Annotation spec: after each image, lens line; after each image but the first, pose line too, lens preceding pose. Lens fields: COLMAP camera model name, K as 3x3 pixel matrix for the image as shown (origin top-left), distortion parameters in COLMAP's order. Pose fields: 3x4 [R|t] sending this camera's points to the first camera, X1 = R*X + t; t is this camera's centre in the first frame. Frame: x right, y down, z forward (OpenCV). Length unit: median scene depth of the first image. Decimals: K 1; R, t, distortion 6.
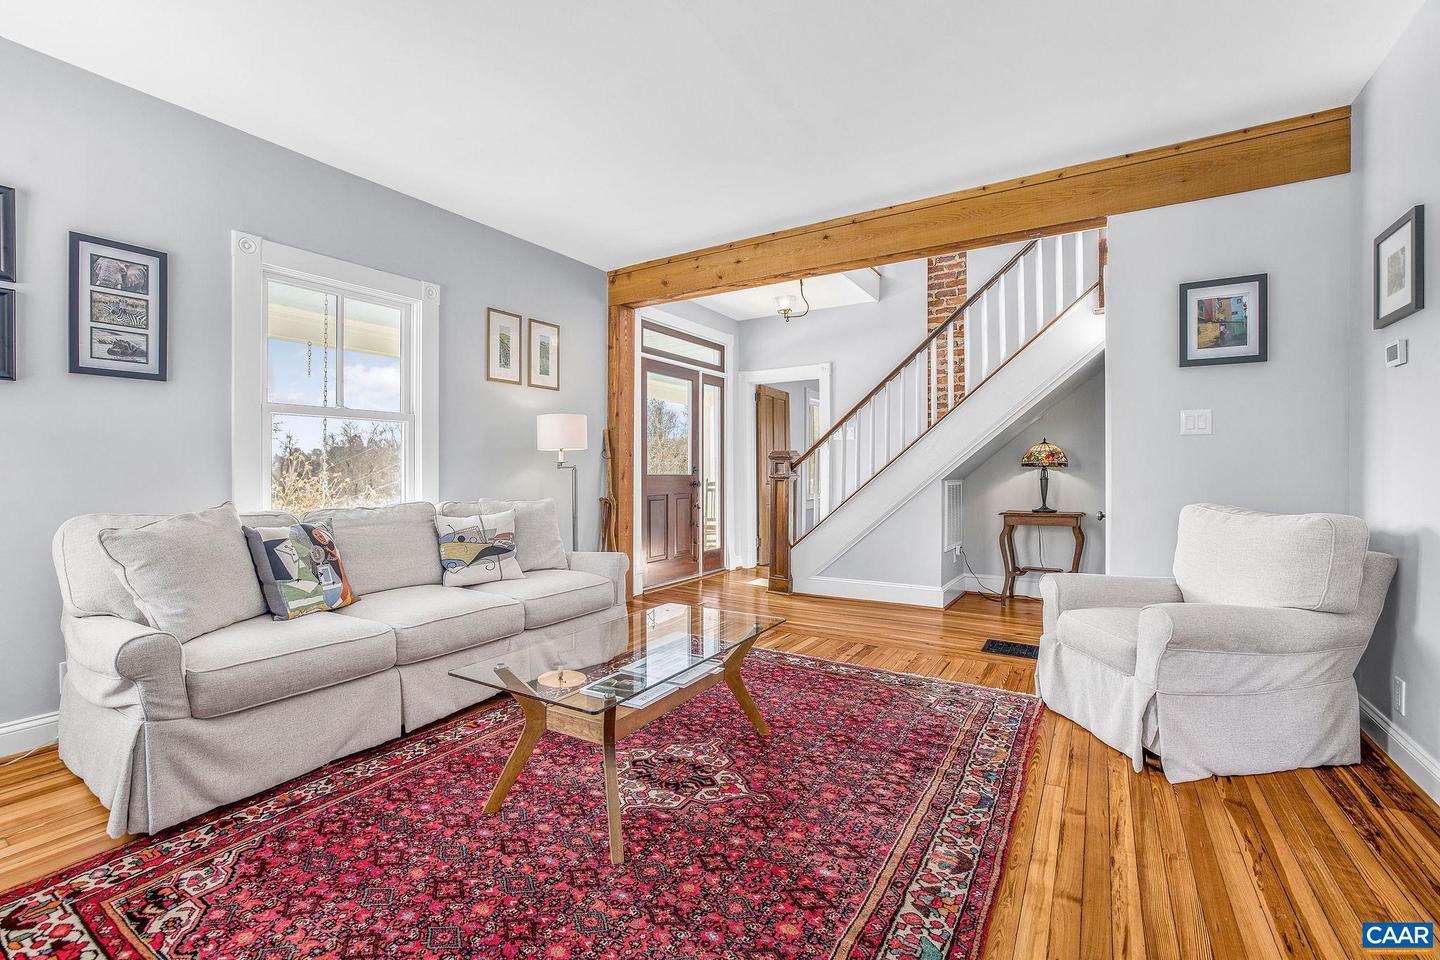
lens RADIAL K [[617.9, 0, 723.1], [0, 617.9, 468.0], [0, 0, 1]] dist [0.004171, 0.000976]
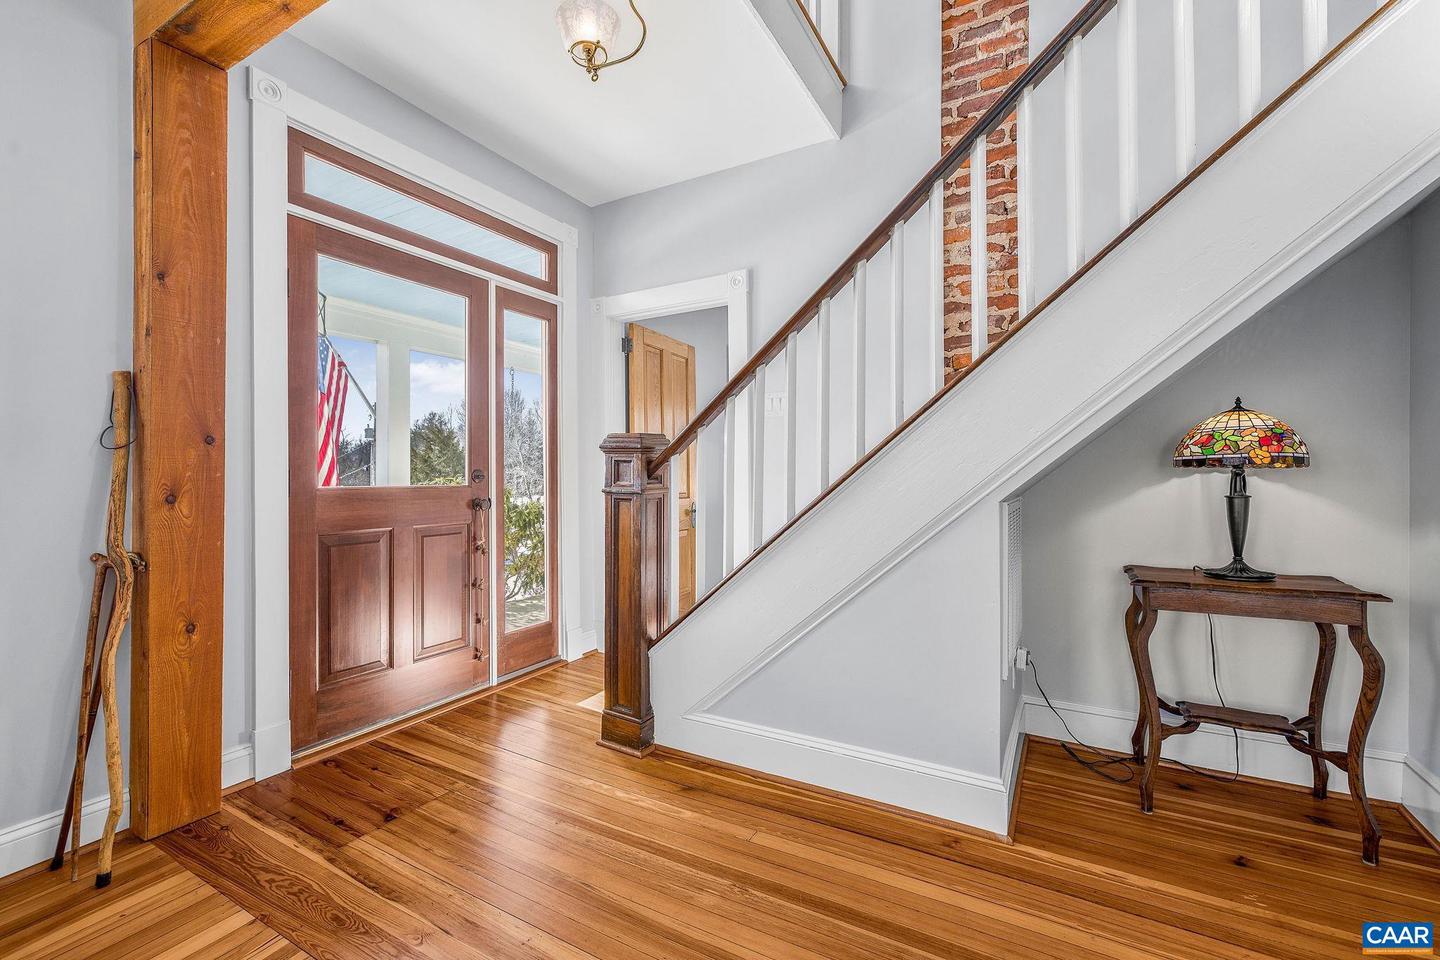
lens RADIAL K [[617.9, 0, 709.3], [0, 617.9, 475.2], [0, 0, 1]] dist [0.004171, 0.000976]
pose [[0.999622, -0.003996, 0.027211, 0.139936], [0.003812, 0.999970, 0.006803, -0.000324], [-0.027238, -0.006697, 0.999607, 0.536377]]
